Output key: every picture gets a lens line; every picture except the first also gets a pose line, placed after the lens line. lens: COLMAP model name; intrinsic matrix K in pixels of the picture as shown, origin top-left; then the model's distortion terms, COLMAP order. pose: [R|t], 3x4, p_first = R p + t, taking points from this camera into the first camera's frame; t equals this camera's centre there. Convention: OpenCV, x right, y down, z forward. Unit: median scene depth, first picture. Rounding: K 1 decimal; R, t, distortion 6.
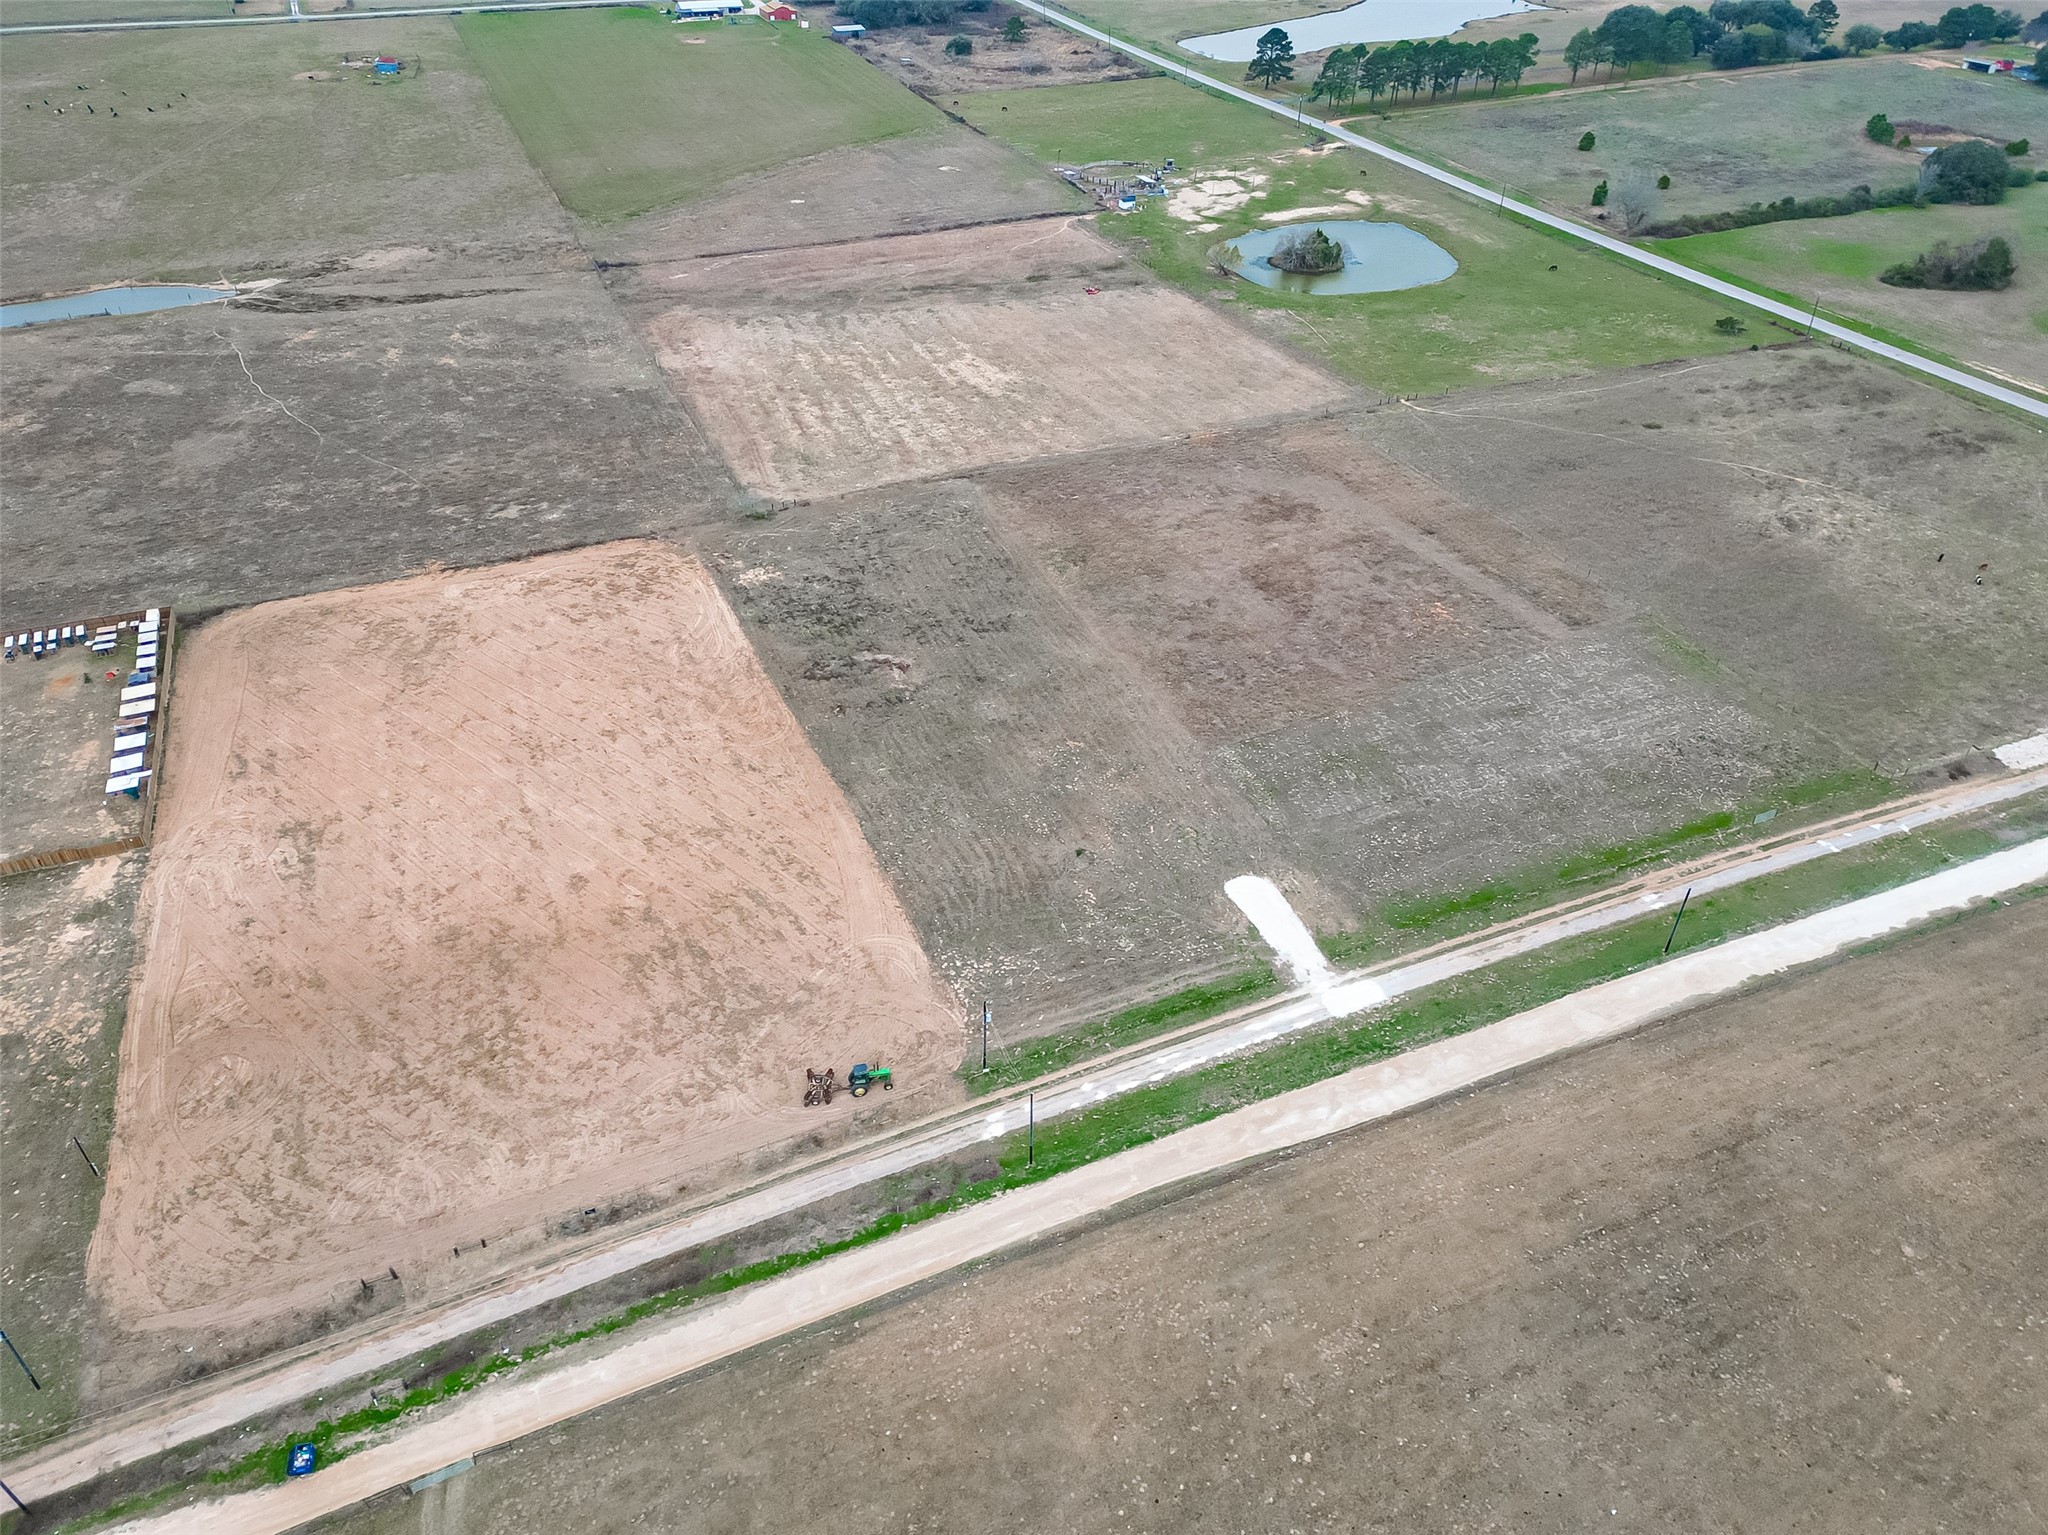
lens RADIAL K [[1425.5, 0, 1024.0], [0, 1425.5, 767.5], [0, 0, 1]] dist [0.081872, -0.079410]
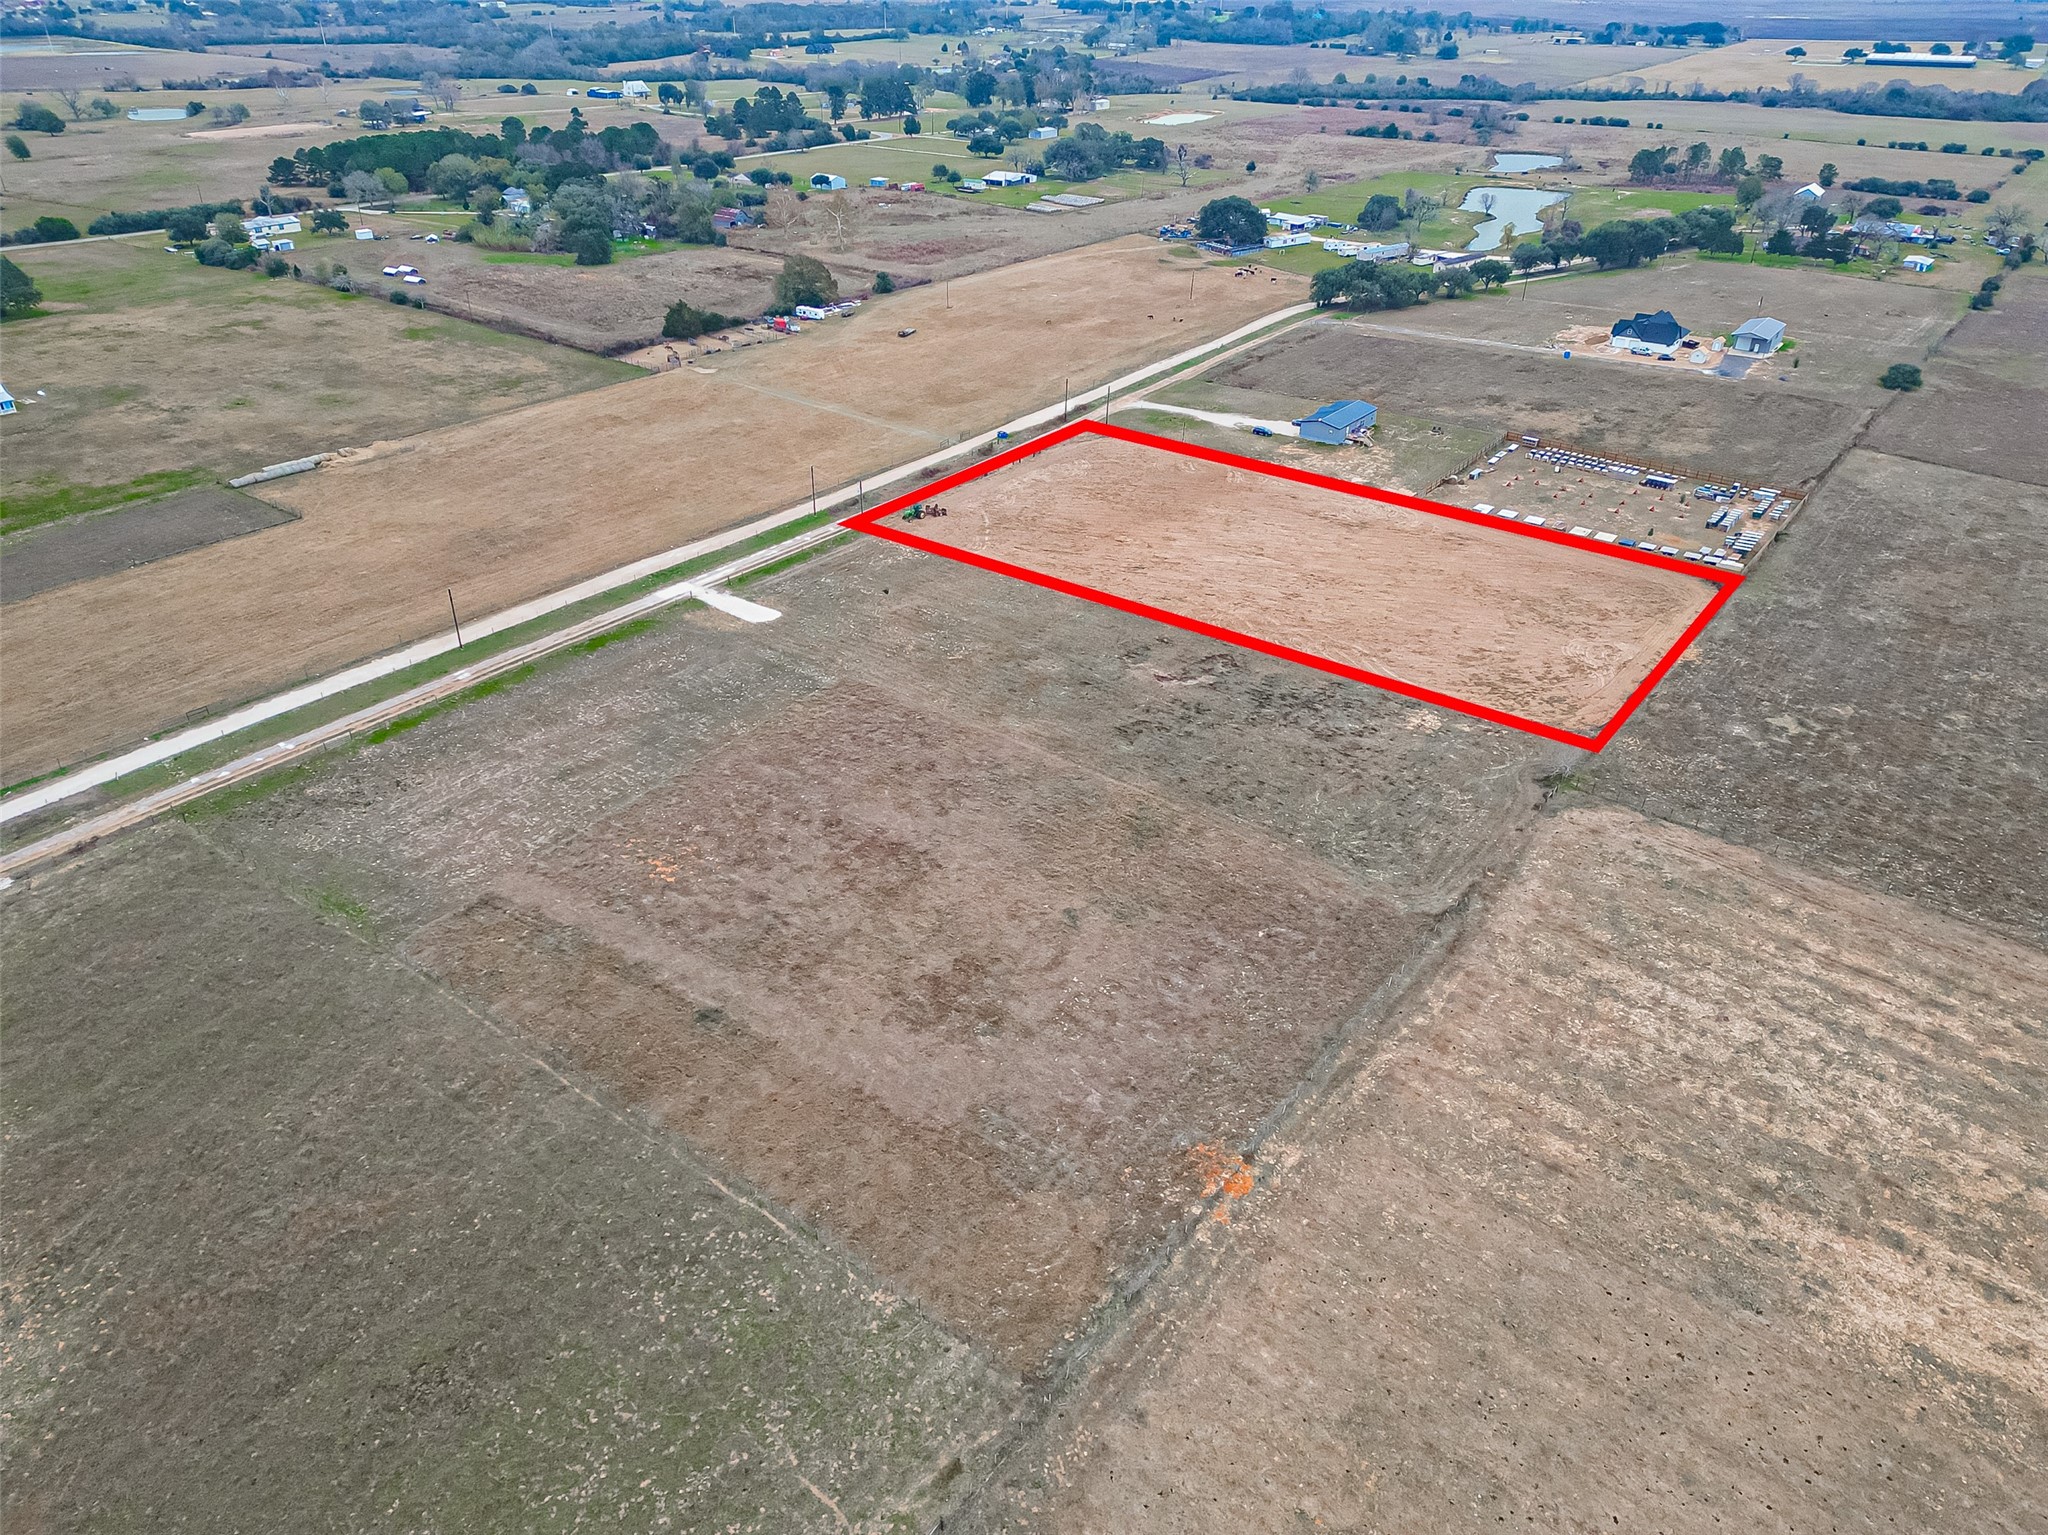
lens RADIAL K [[1422.3, 0, 1024.0], [0, 1422.3, 767.5], [0, 0, 1]] dist [0.084672, -0.080157]
pose [[-0.863229, 0.240599, -0.443789, 0.438153], [-0.310841, 0.439352, 0.842821, -0.811877], [0.397761, 0.865495, -0.304473, 1.227083]]
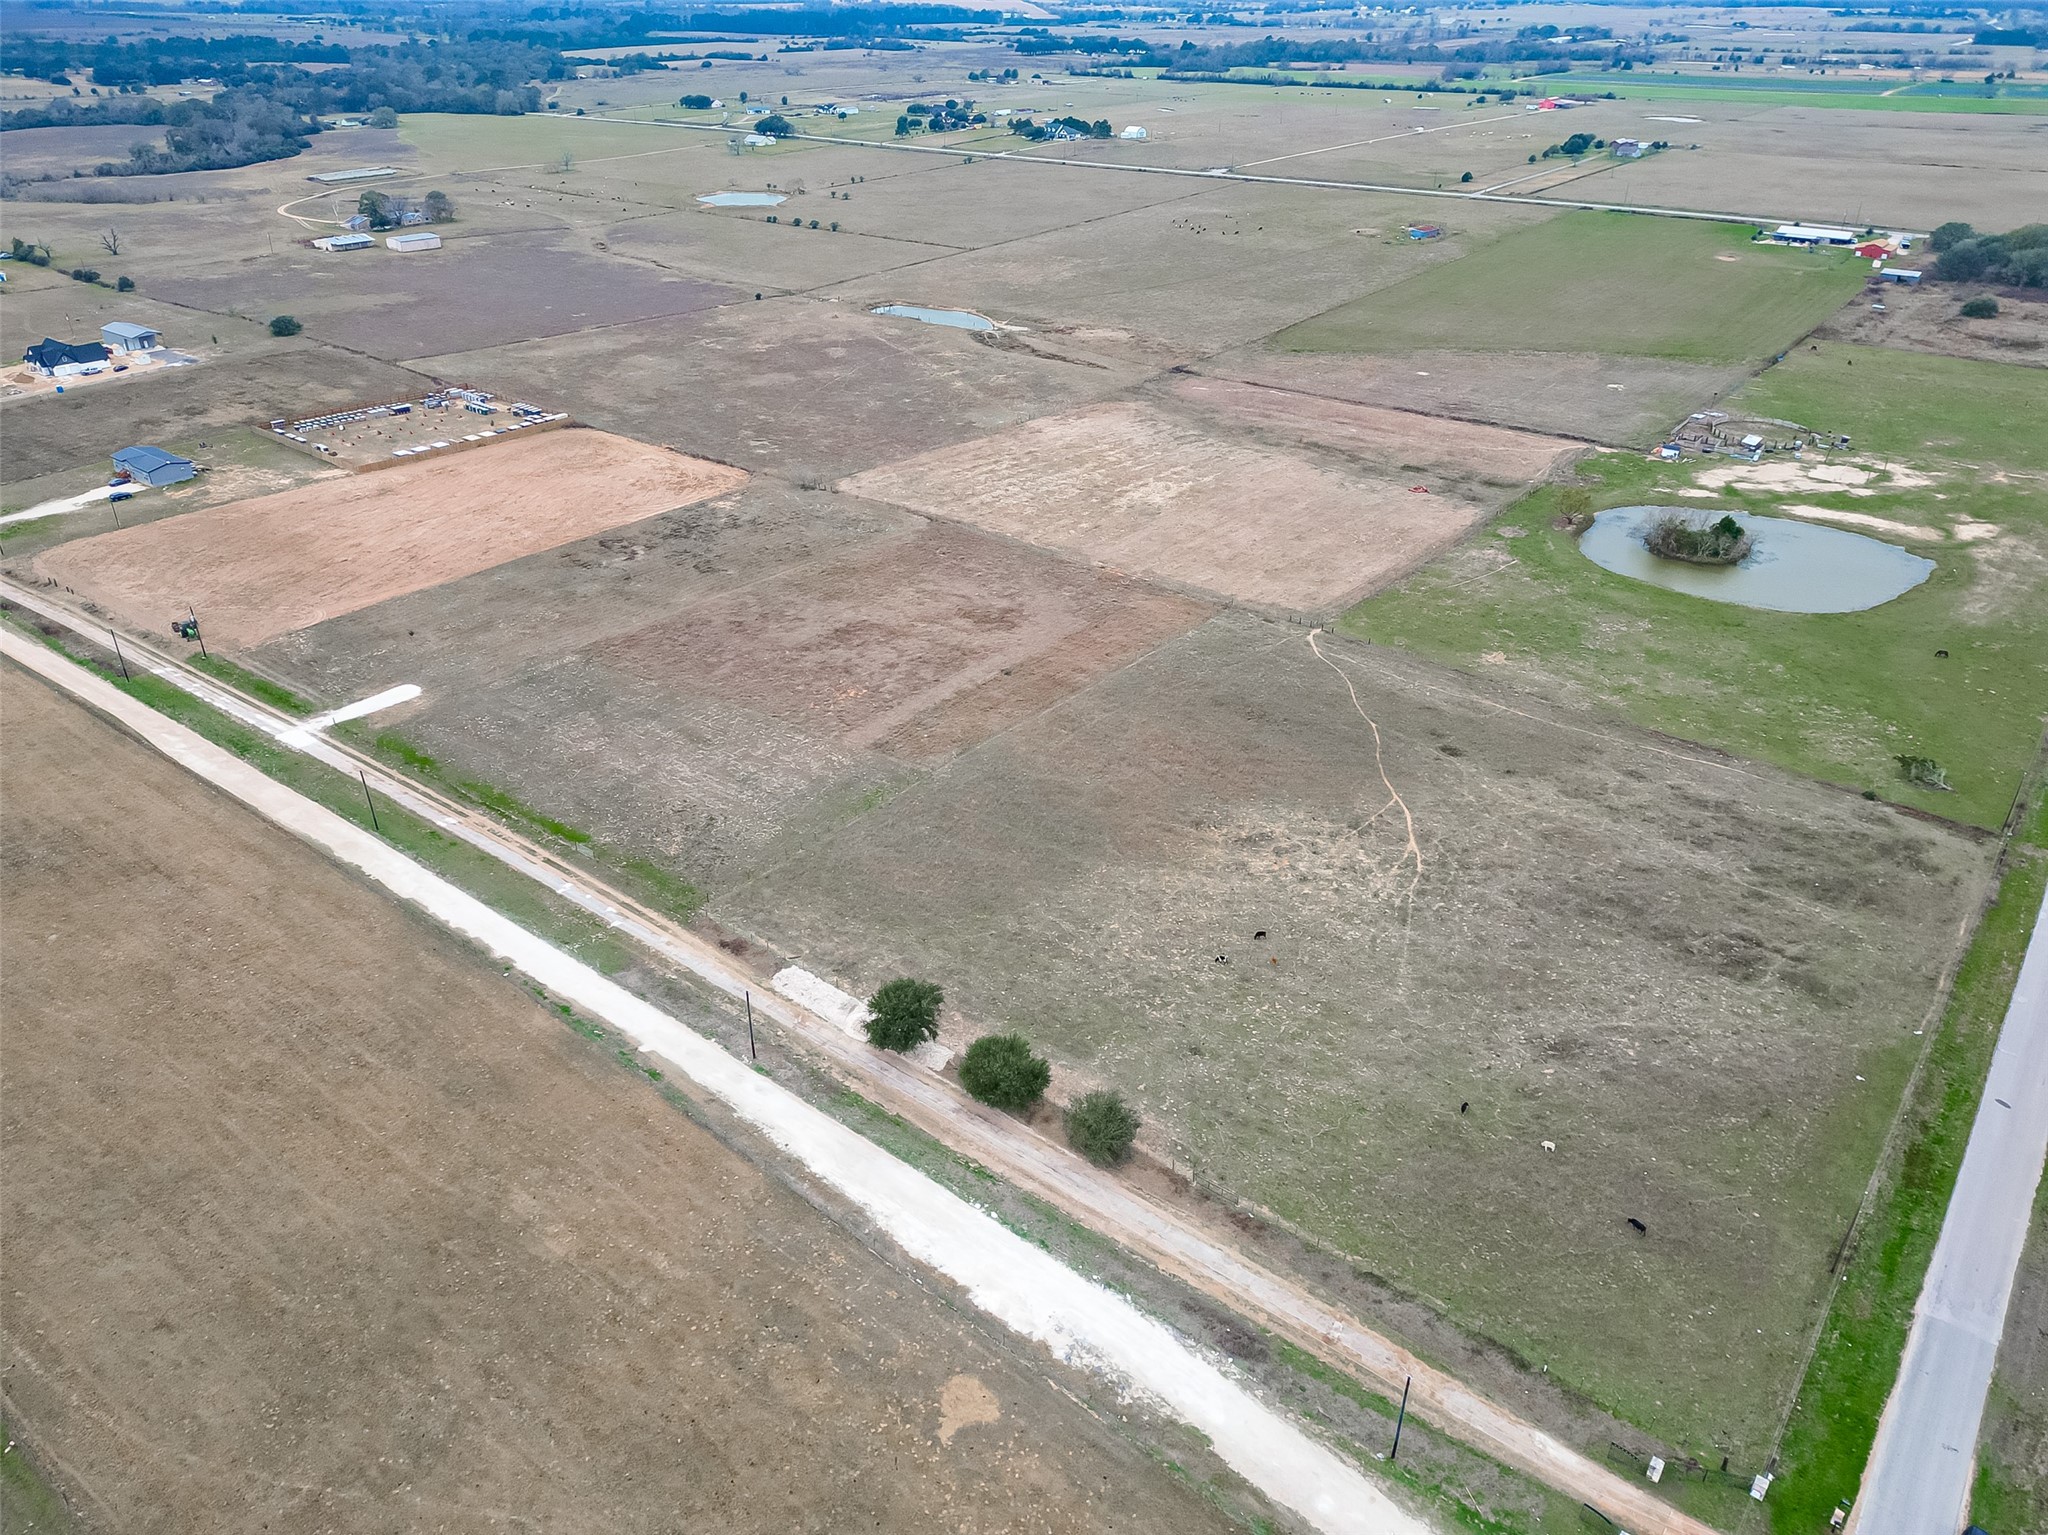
lens RADIAL K [[1425.5, 0, 1024.0], [0, 1425.5, 767.5], [0, 0, 1]] dist [0.081872, -0.079410]
pose [[0.481263, 0.423036, -0.767741, 1.177723], [-0.515450, 0.844990, 0.142489, -0.275653], [0.709012, 0.327157, 0.624716, 0.422388]]
